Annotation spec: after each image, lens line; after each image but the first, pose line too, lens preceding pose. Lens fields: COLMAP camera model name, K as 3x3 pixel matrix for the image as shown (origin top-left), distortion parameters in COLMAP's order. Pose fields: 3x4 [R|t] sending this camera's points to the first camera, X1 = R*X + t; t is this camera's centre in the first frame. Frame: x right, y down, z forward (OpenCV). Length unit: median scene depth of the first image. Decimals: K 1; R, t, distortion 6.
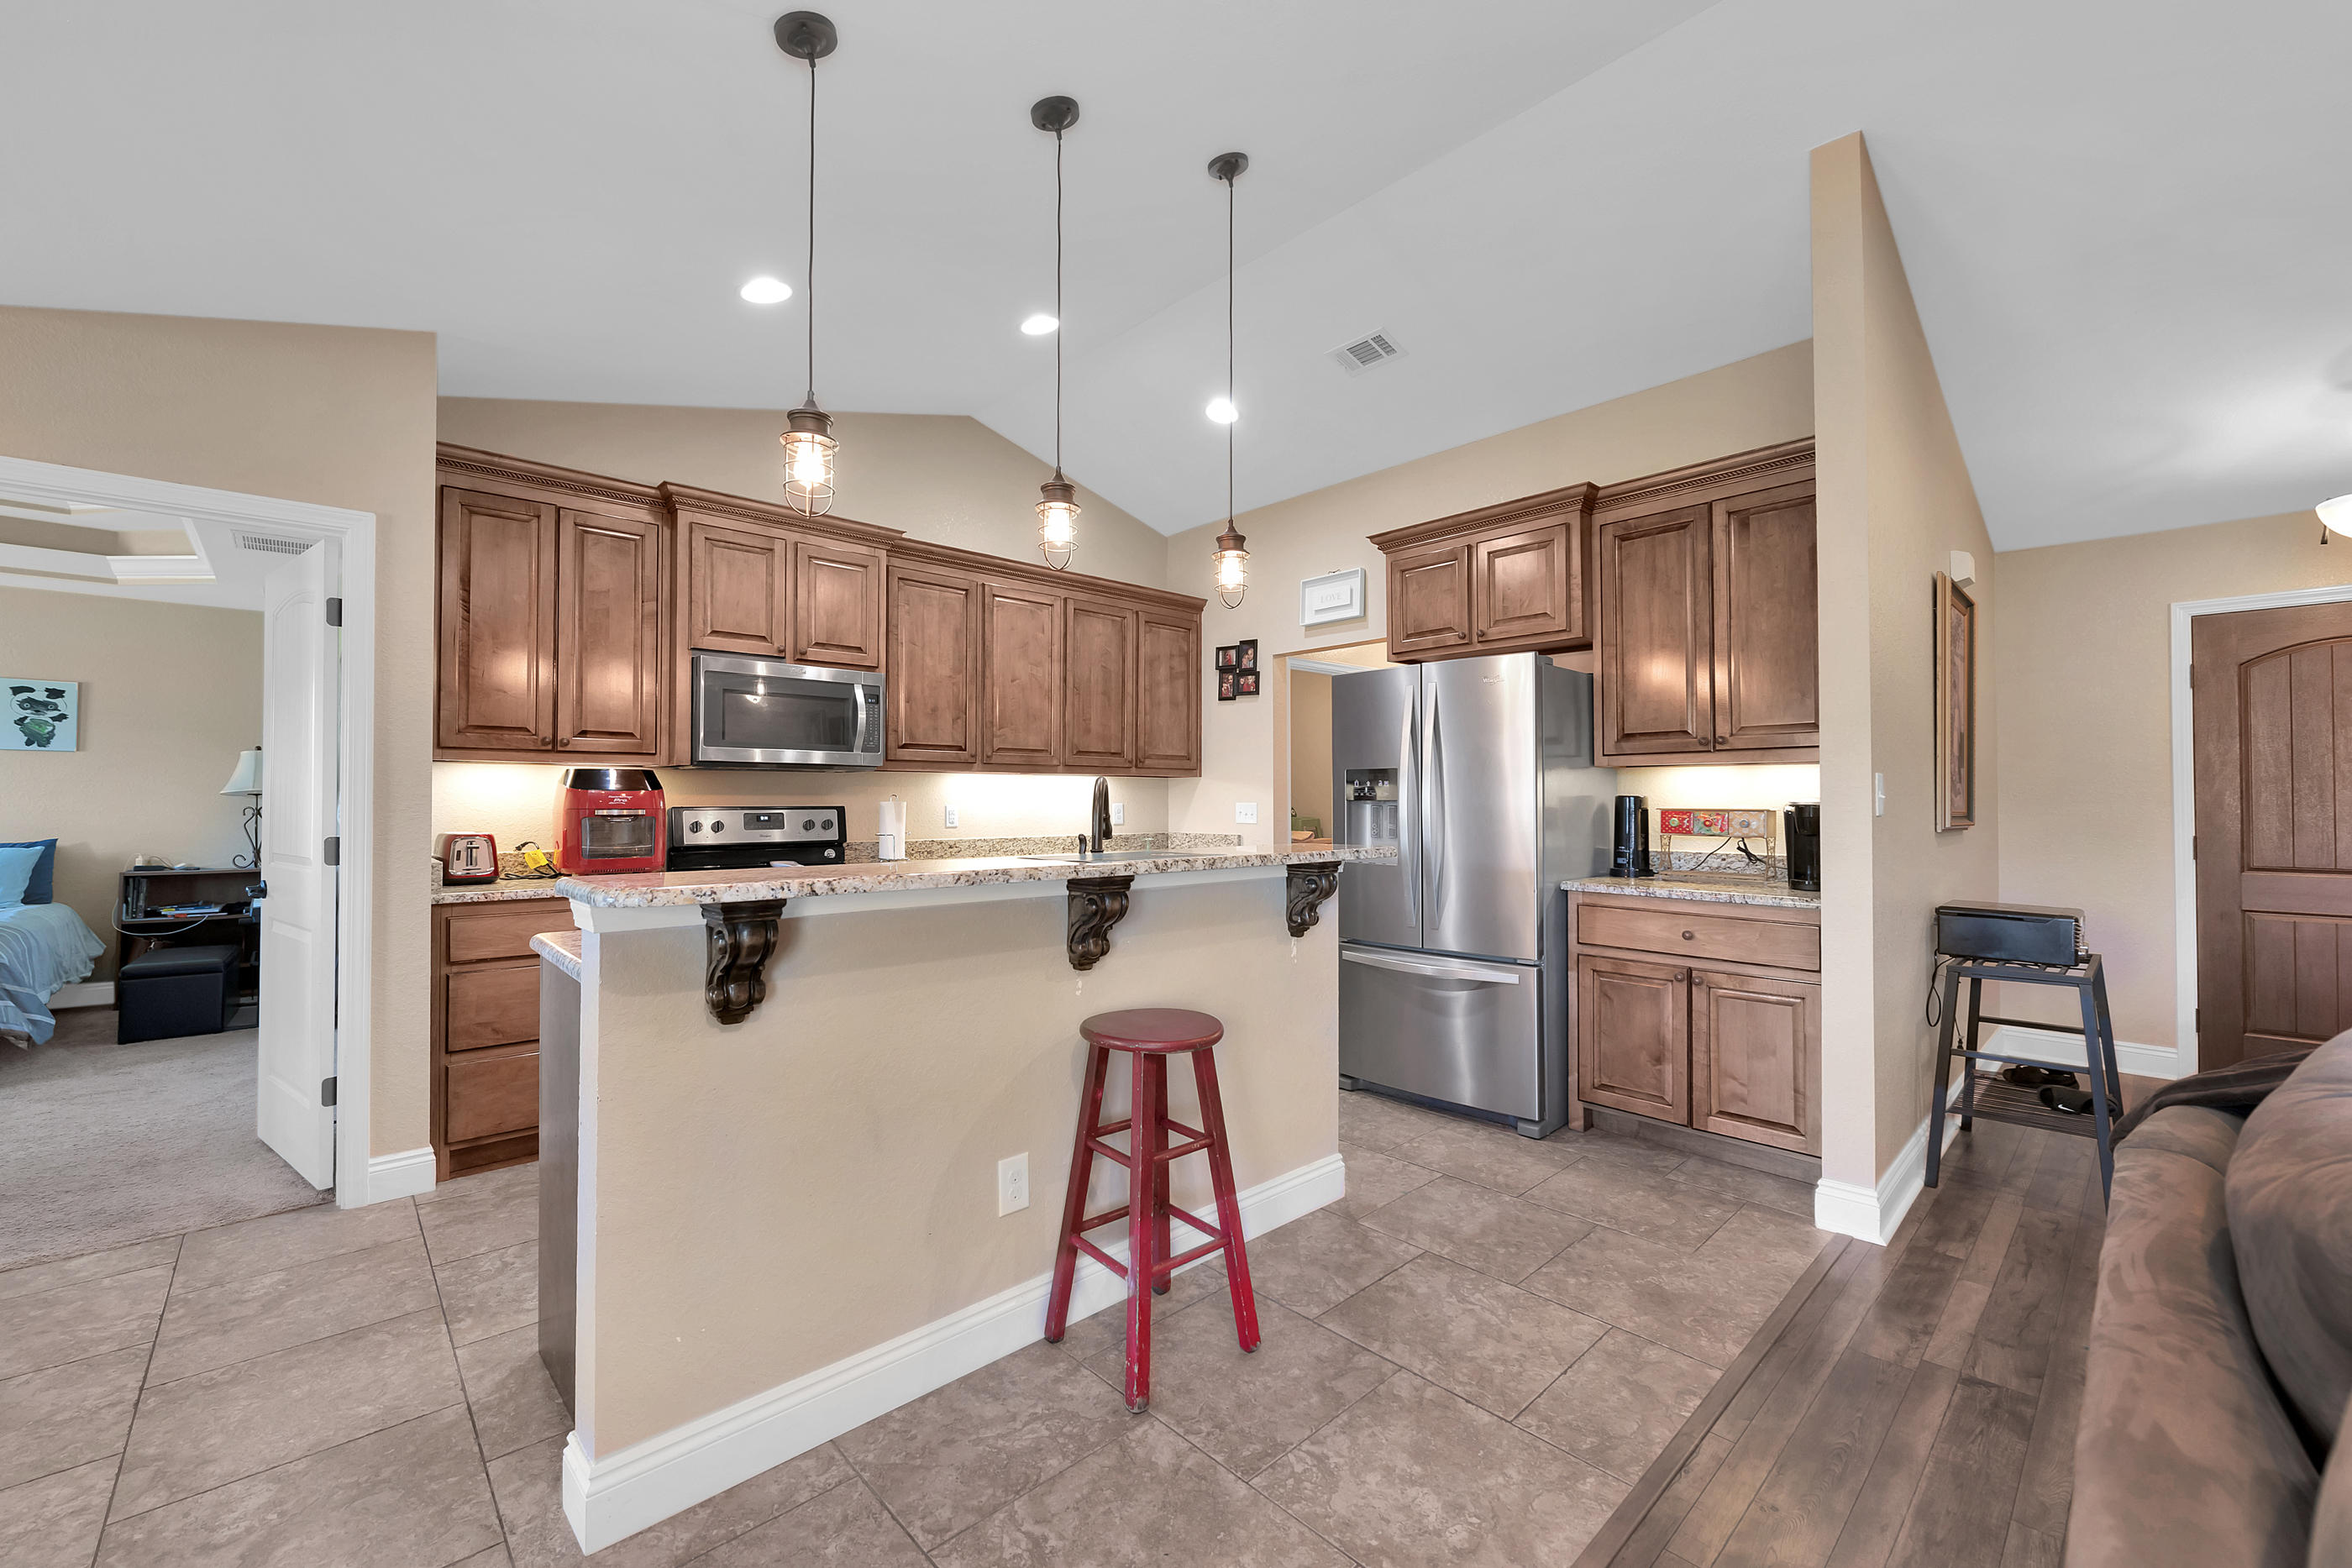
lens RADIAL K [[915.5, 0, 1131.9], [0, 915.5, 786.4], [0, 0, 1]] dist [0.002672, -0.002820]
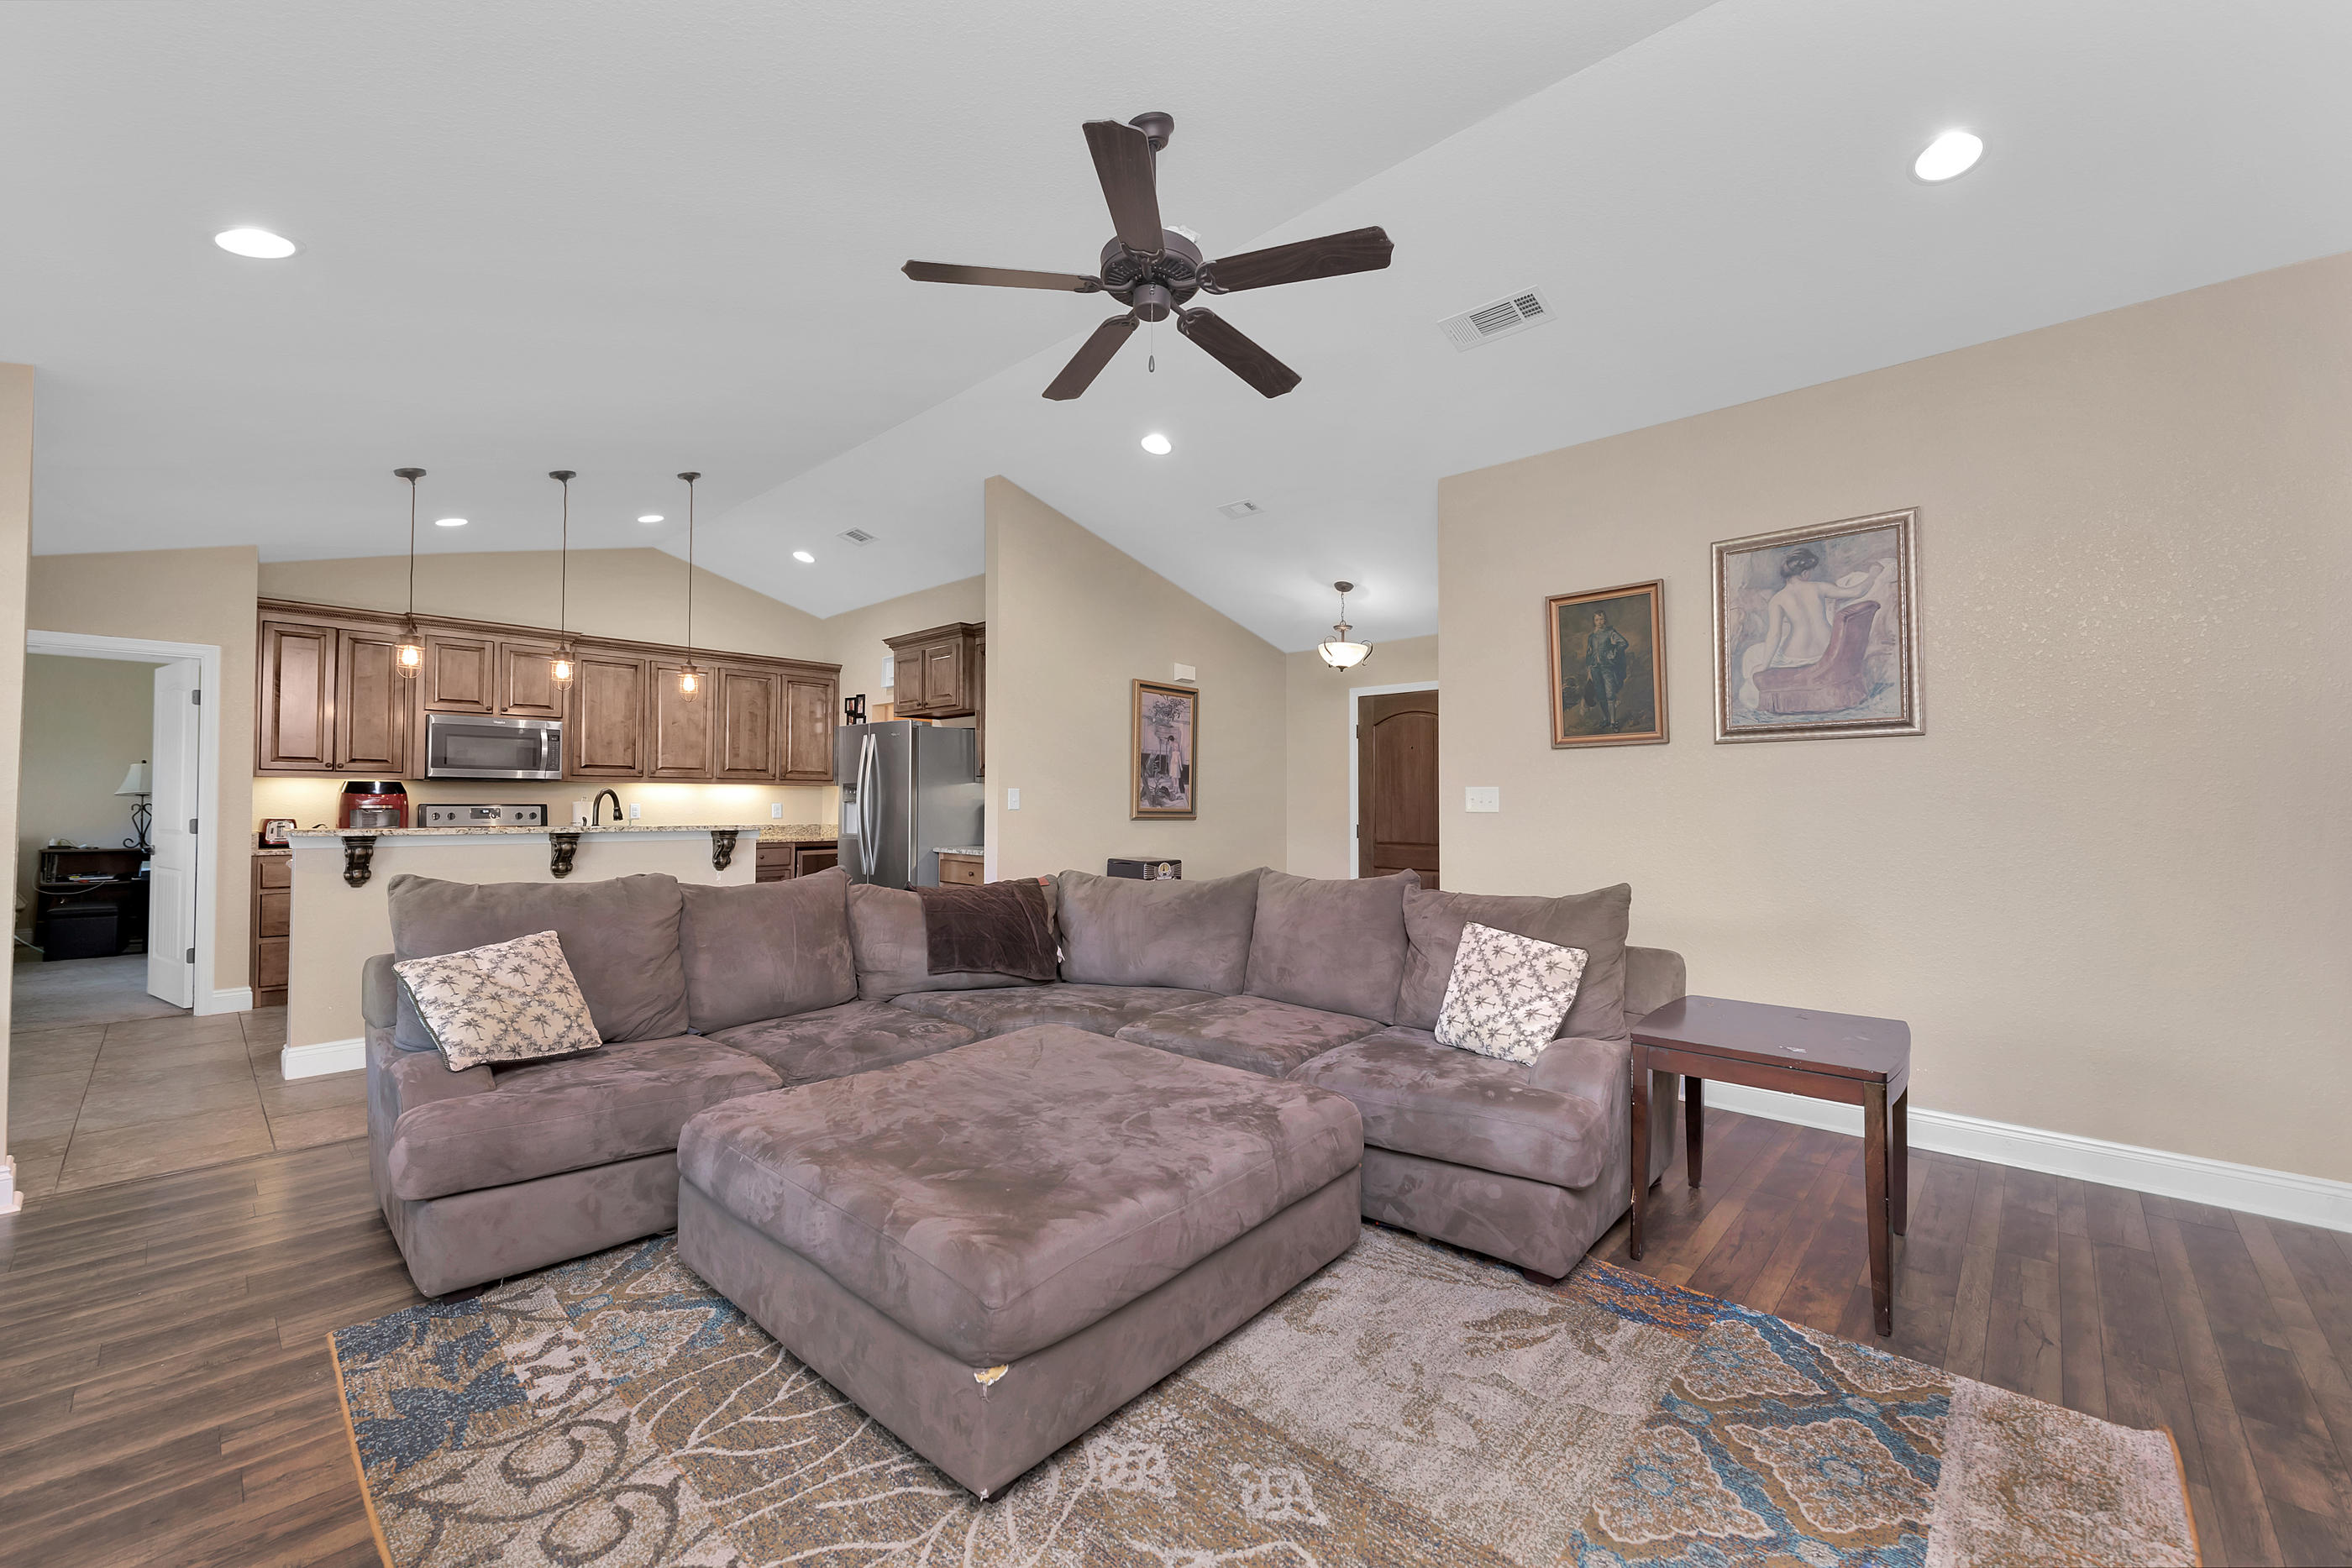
lens RADIAL K [[915.5, 0, 1134.6], [0, 915.5, 785.3], [0, 0, 1]] dist [0.002672, -0.002820]
pose [[0.997272, 0.004451, 0.073674, 0.565402], [-0.004084, 0.999978, -0.005138, -0.007296], [-0.073695, 0.004823, 0.997269, -0.629079]]
